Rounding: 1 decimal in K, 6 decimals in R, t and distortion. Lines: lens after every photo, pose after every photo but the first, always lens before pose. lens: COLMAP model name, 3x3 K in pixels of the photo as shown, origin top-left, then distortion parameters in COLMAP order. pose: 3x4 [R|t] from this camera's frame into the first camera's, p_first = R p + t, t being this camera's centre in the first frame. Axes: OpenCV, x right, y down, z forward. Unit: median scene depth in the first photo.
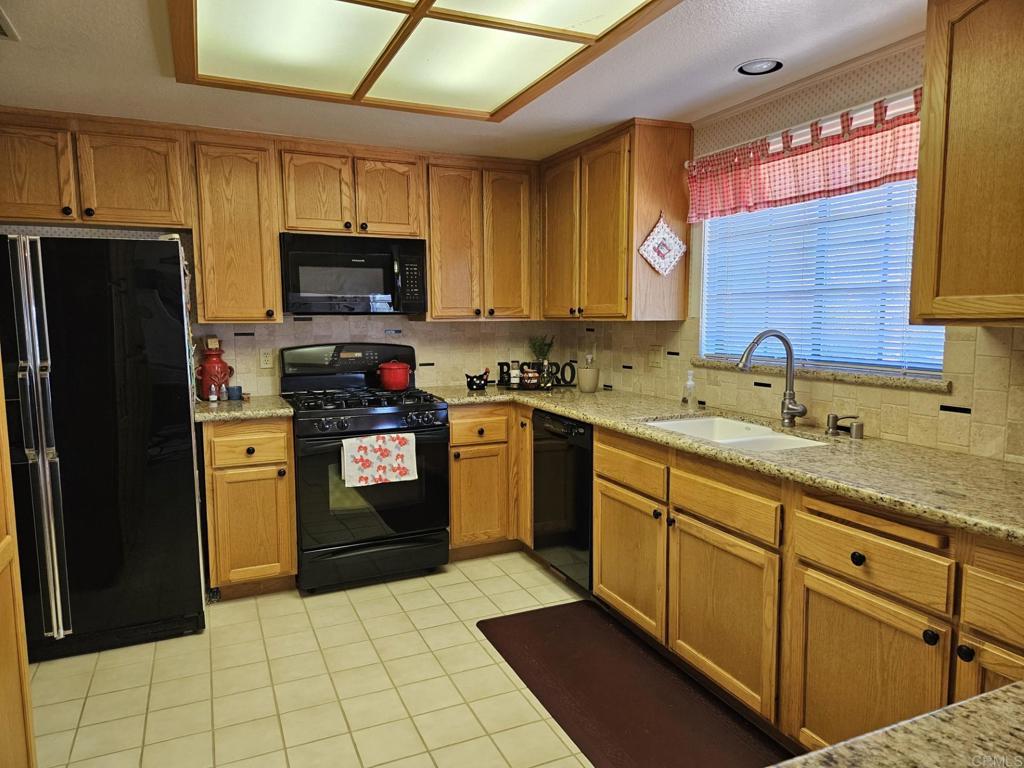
lens RADIAL K [[695.3, 0, 512.2], [0, 695.3, 386.0], [0, 0, 1]] dist [0.037841, -0.000409]
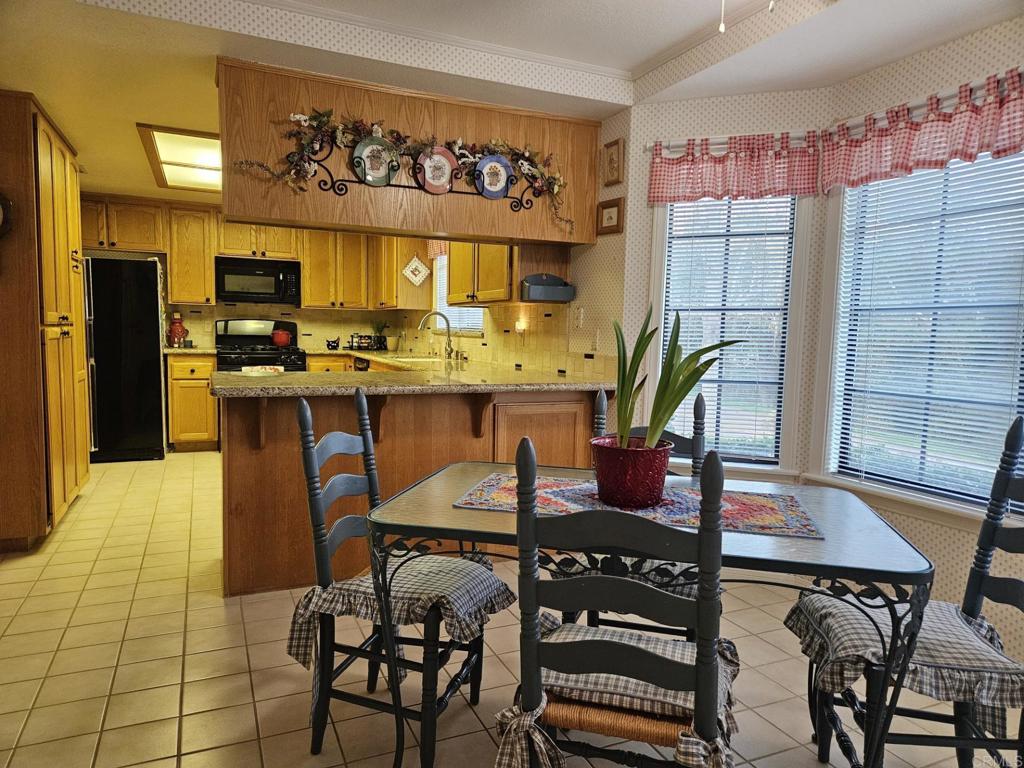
lens RADIAL K [[695.3, 0, 512.2], [0, 695.3, 385.0], [0, 0, 1]] dist [0.037841, -0.000409]
pose [[0.999598, 0.028019, -0.004283, 0.469501], [-0.028092, 0.999438, -0.018270, 0.131883], [0.003769, 0.018383, 0.999824, -0.839983]]
